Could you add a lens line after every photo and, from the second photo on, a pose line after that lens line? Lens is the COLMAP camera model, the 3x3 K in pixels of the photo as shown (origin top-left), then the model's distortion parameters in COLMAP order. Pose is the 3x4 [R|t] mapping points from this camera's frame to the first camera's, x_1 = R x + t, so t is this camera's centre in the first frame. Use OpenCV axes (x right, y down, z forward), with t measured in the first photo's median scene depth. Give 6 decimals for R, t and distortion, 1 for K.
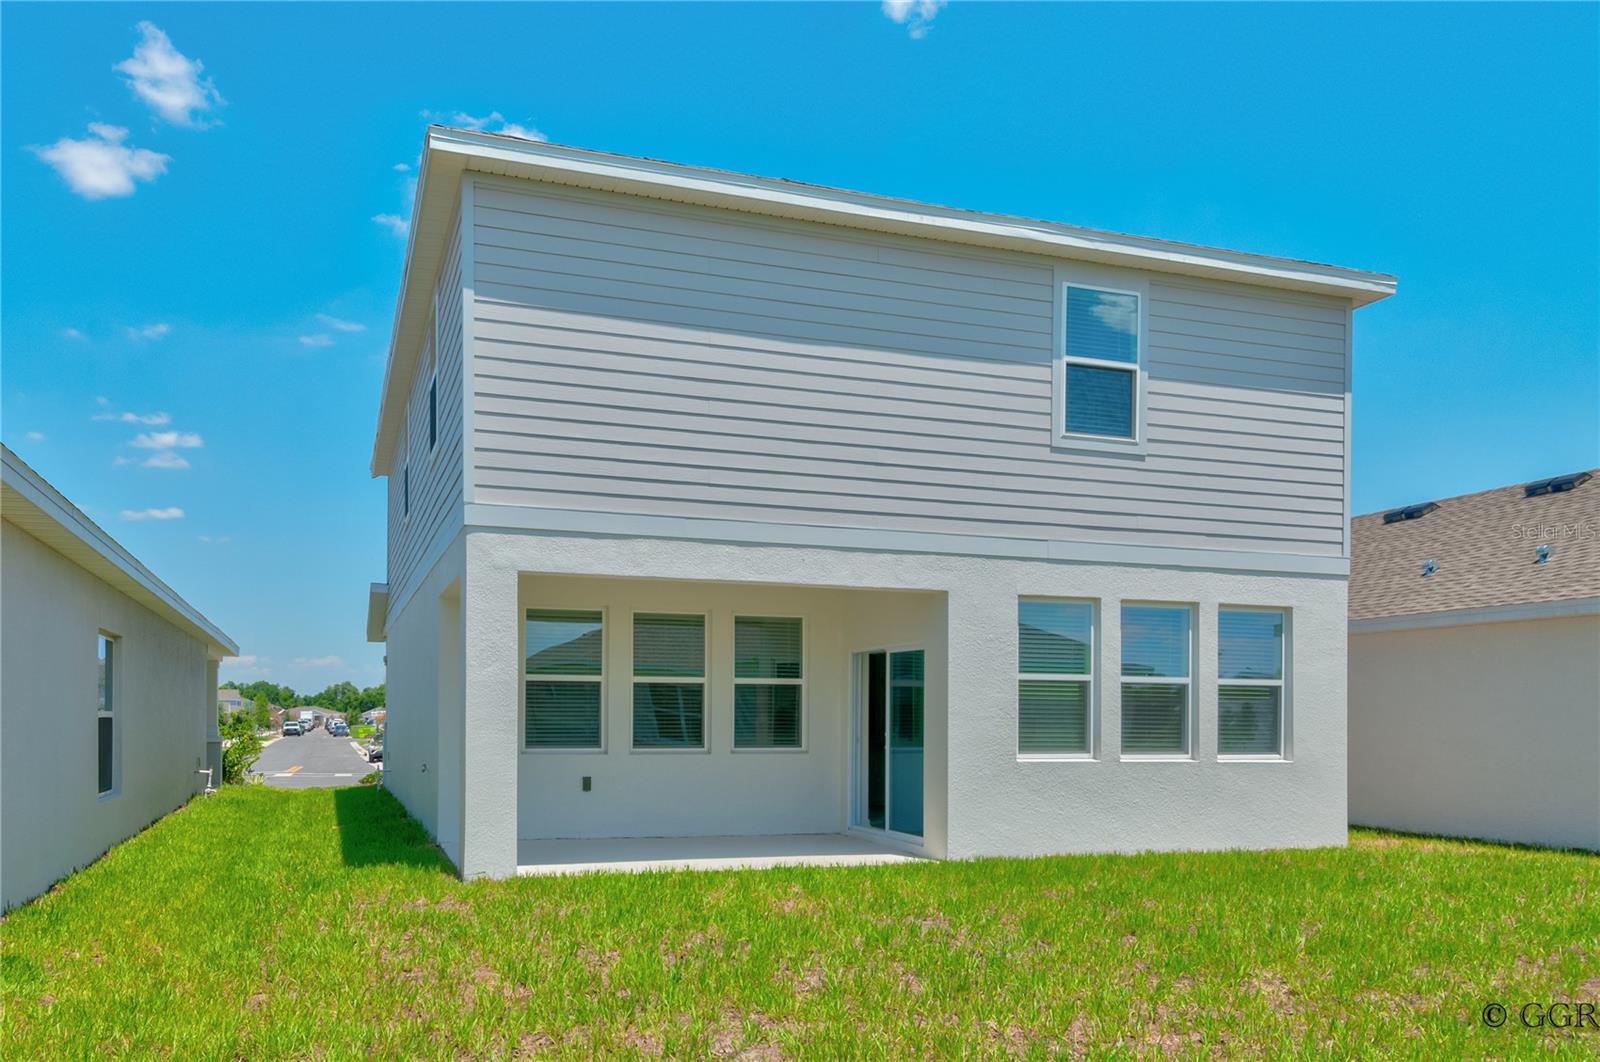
lens RADIAL K [[1114.2, 0, 804.6], [0, 1114.2, 527.0], [0, 0, 1]] dist [0.056930, -0.043524]
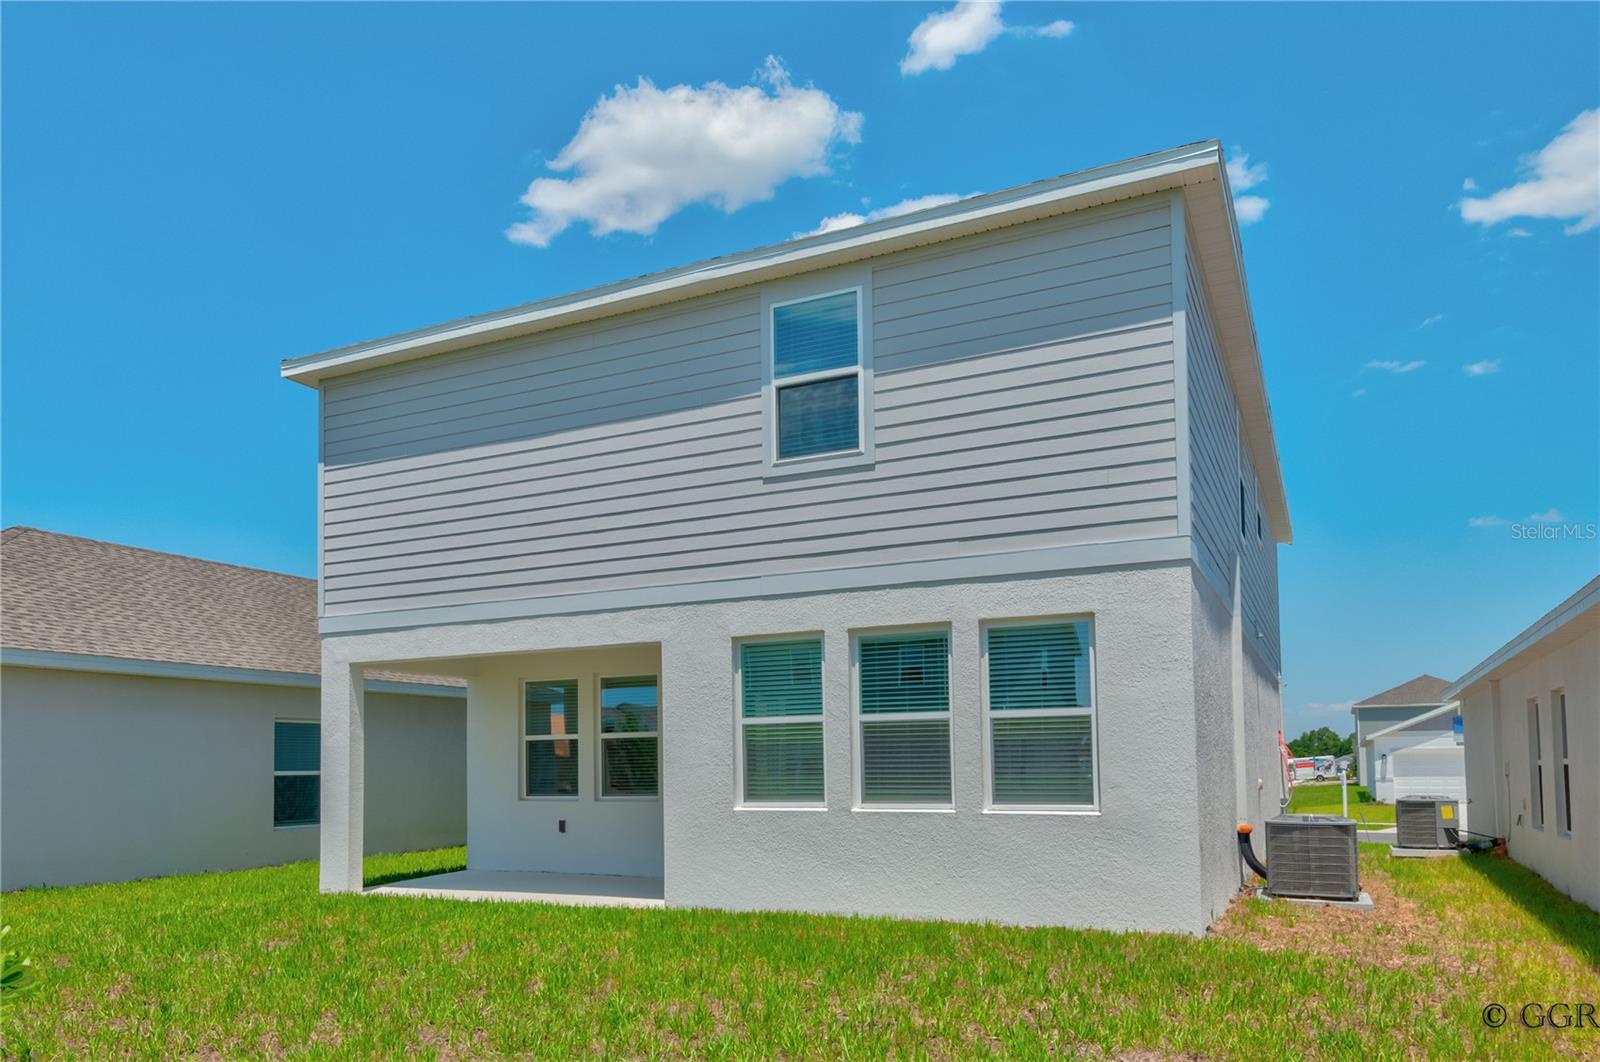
lens RADIAL K [[1114.2, 0, 804.6], [0, 1114.2, 527.0], [0, 0, 1]] dist [0.056930, -0.043524]
pose [[0.715531, -0.161835, -0.679577, 0.883034], [0.132096, 0.986591, -0.095863, 0.065203], [0.685978, -0.021177, 0.727314, 0.326739]]
